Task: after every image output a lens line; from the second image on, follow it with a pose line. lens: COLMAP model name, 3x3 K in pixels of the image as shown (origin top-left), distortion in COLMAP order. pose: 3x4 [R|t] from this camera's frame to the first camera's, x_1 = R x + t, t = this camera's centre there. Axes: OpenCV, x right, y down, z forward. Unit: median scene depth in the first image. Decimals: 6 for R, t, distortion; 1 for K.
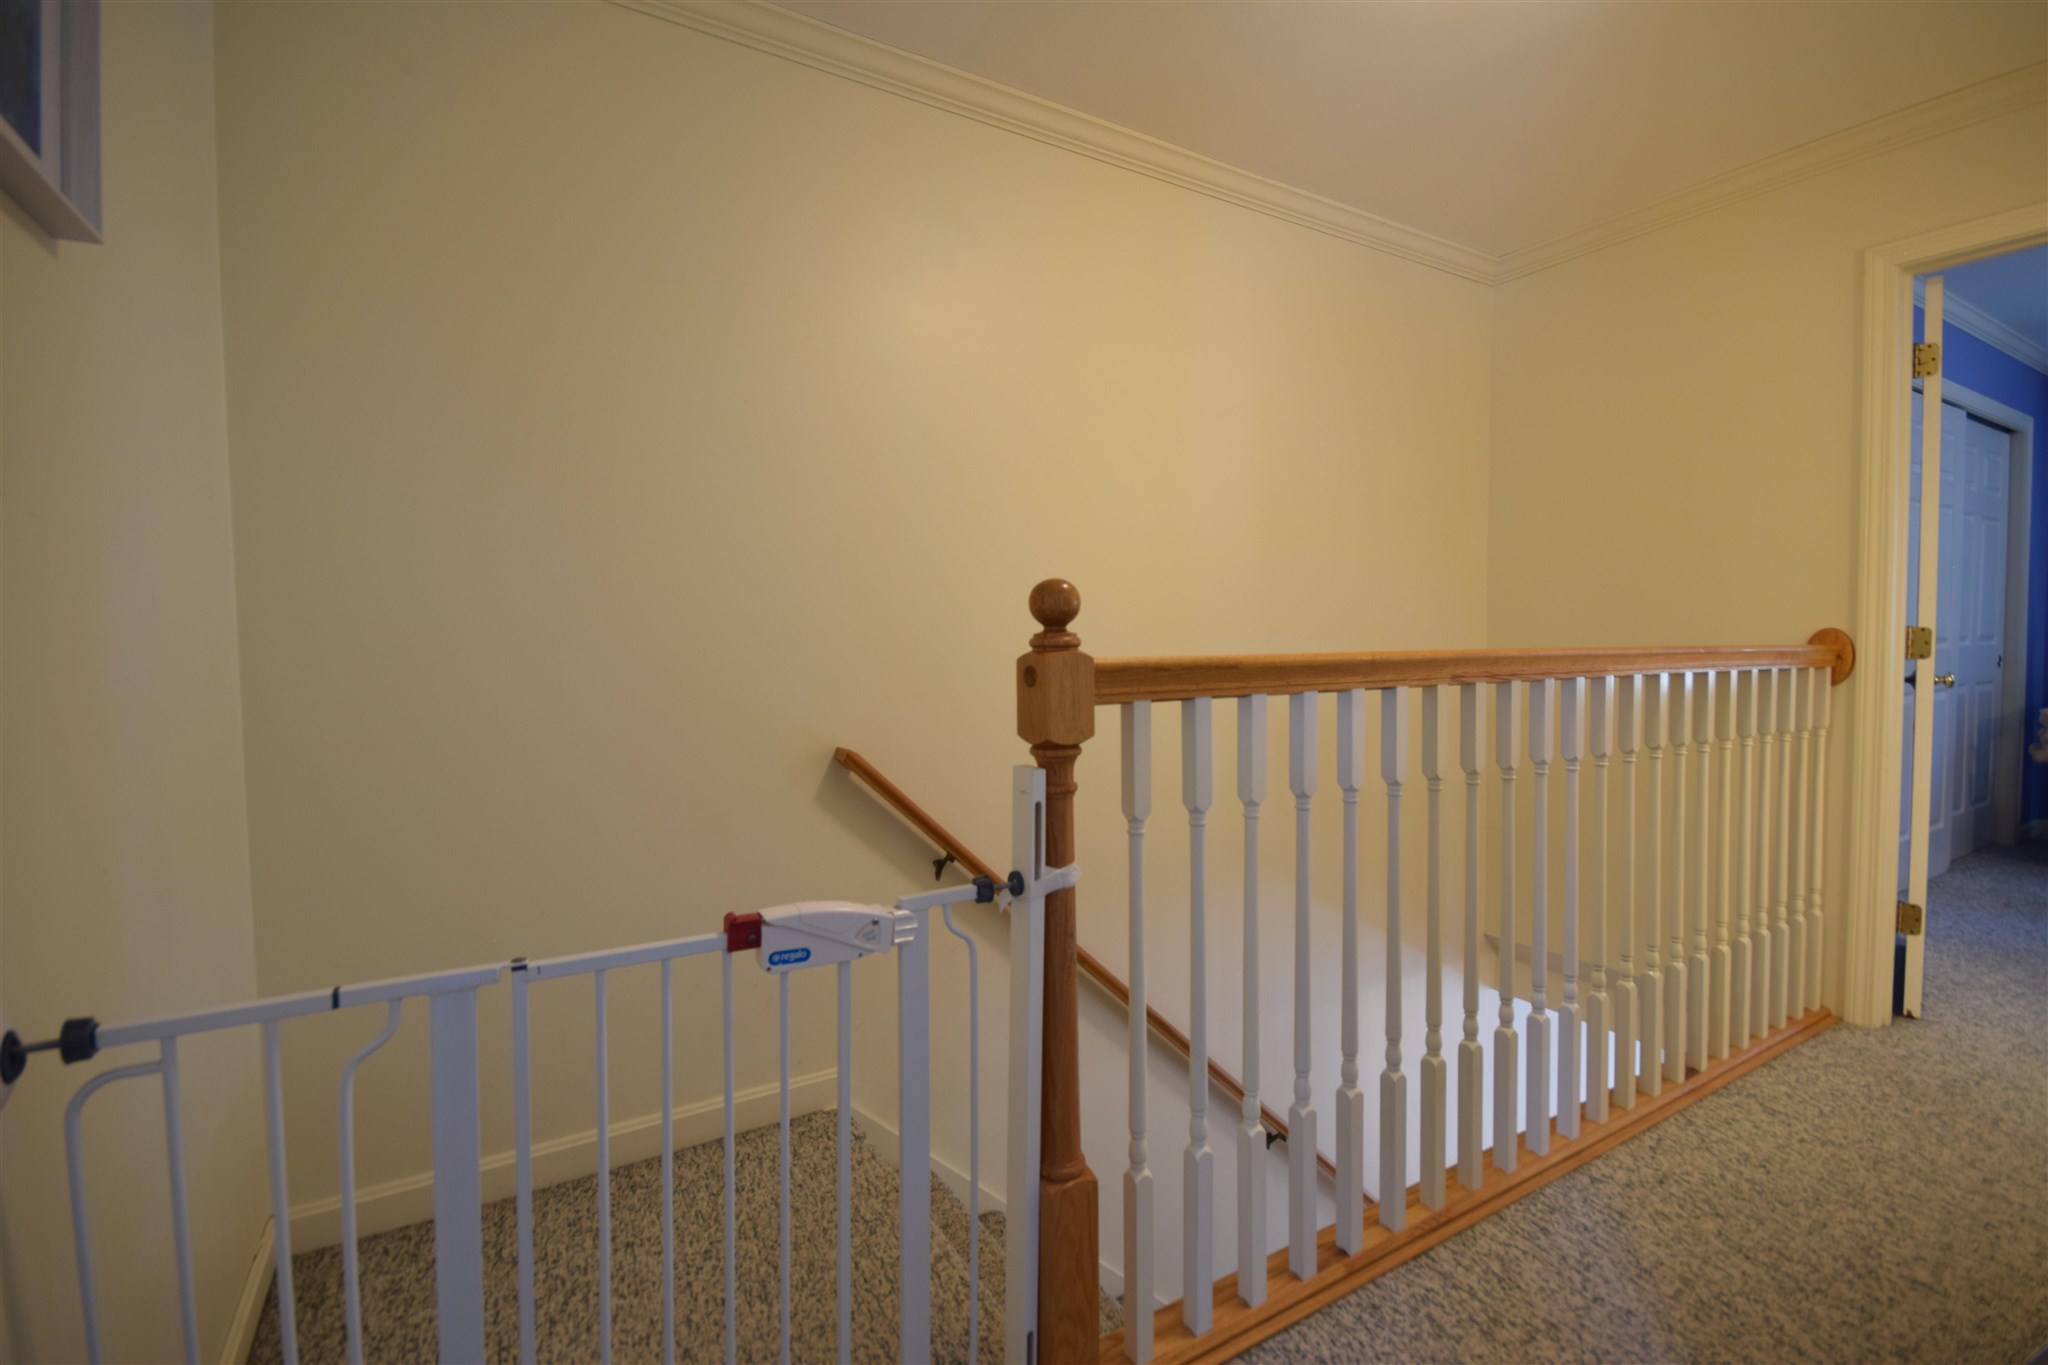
lens RADIAL K [[897.1, 0, 1024.0], [0, 897.1, 682.5], [0, 0, 1]] dist [-0.000197, -0.011397]
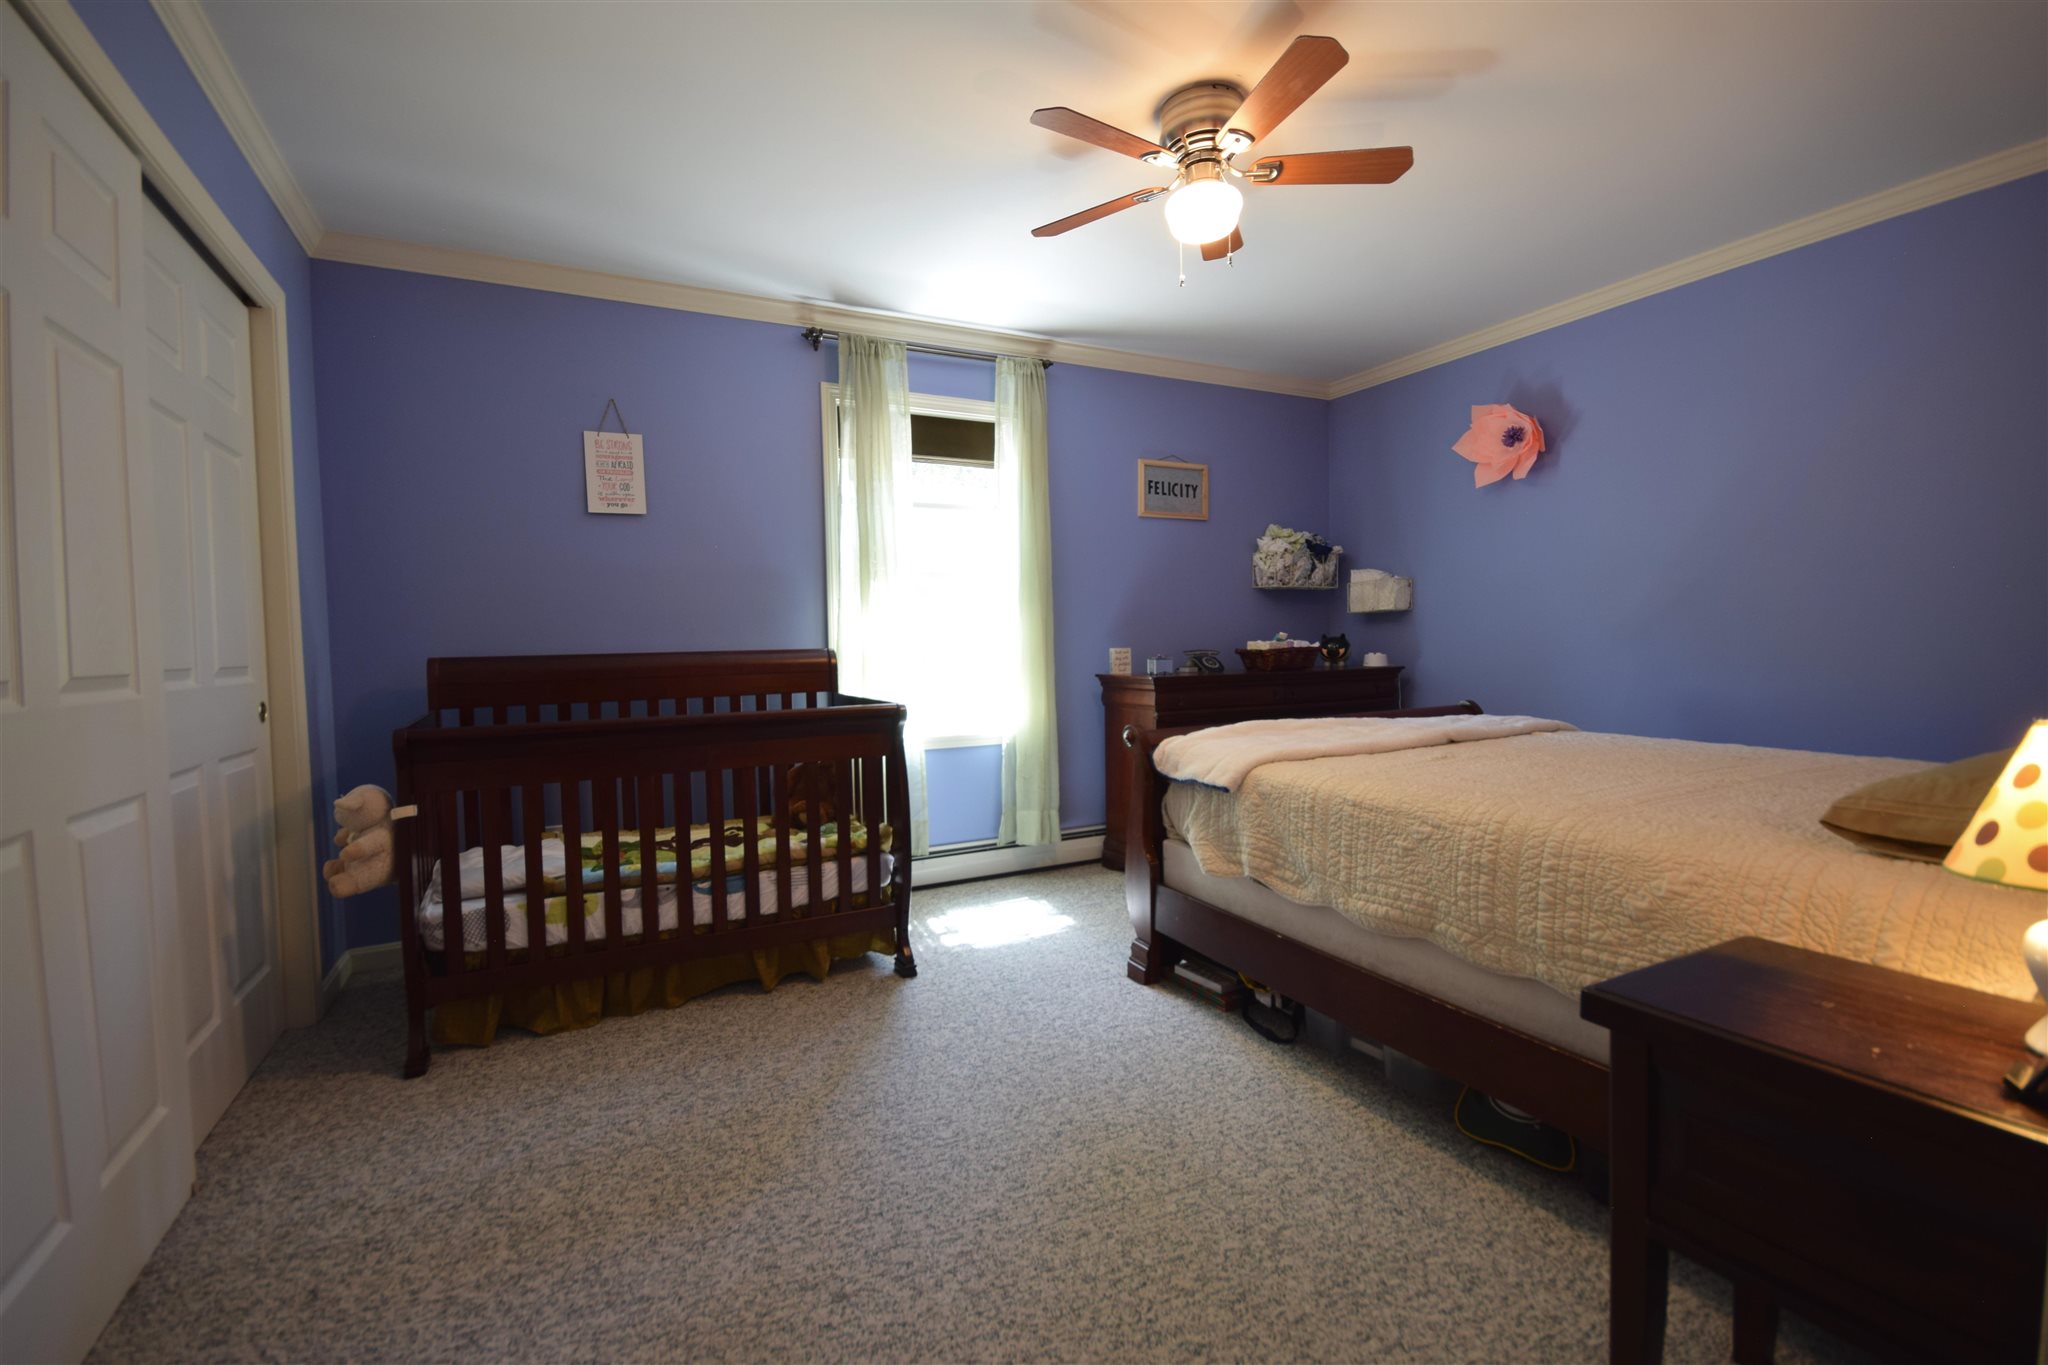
lens RADIAL K [[907.8, 0, 1024.0], [0, 907.8, 682.5], [0, 0, 1]] dist [-0.002187, -0.000084]
pose [[0.066474, -0.033749, 0.997217, 0.883481], [0.063768, 0.997528, 0.029509, -0.045501], [-0.995748, 0.061629, 0.068462, 0.748460]]
